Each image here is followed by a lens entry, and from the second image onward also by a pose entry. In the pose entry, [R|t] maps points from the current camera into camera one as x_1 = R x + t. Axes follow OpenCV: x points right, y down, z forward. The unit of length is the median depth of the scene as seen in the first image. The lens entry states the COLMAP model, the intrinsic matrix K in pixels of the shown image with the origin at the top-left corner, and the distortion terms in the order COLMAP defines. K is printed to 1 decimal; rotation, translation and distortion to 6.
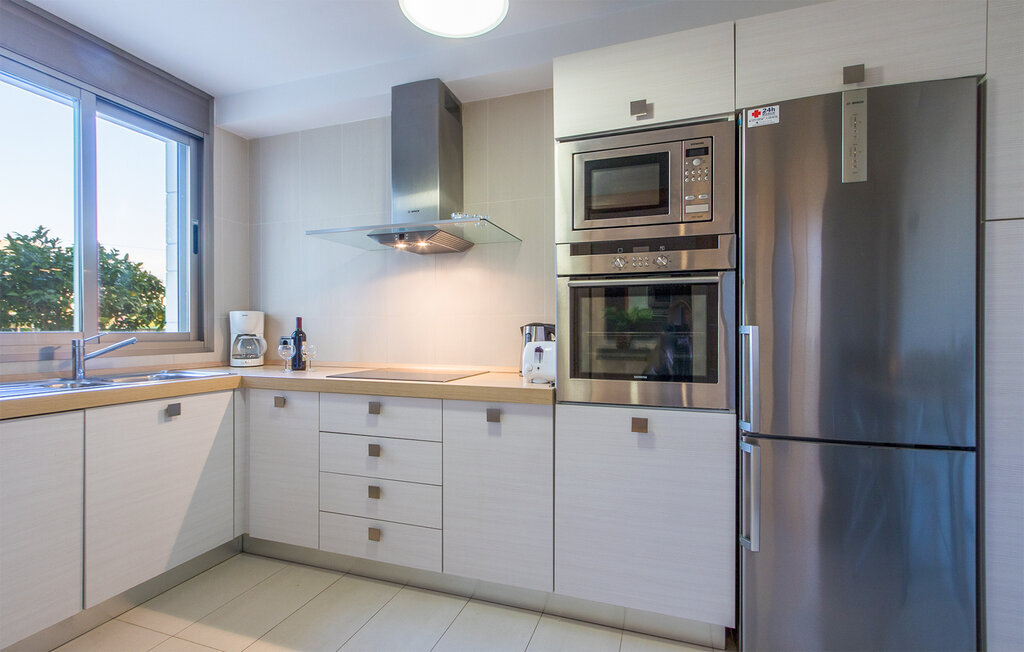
lens RADIAL K [[473.8, 0, 512.0], [0, 473.8, 326.0], [0, 0, 1]] dist [-0.002770, -0.000267]
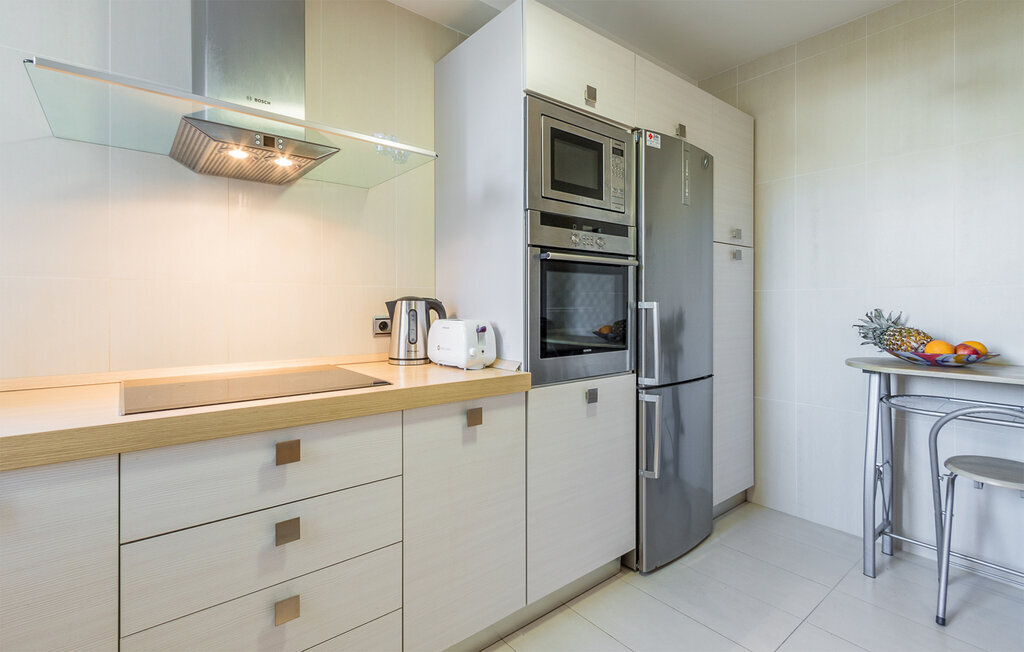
lens RADIAL K [[475.1, 0, 513.0], [0, 475.1, 302.2], [0, 0, 1]] dist [0.003118, -0.000168]
pose [[0.531801, 0.002613, 0.846865, -0.705706], [-0.006562, 0.999978, 0.001035, 0.001268], [-0.846844, -0.006107, 0.531807, 0.575208]]
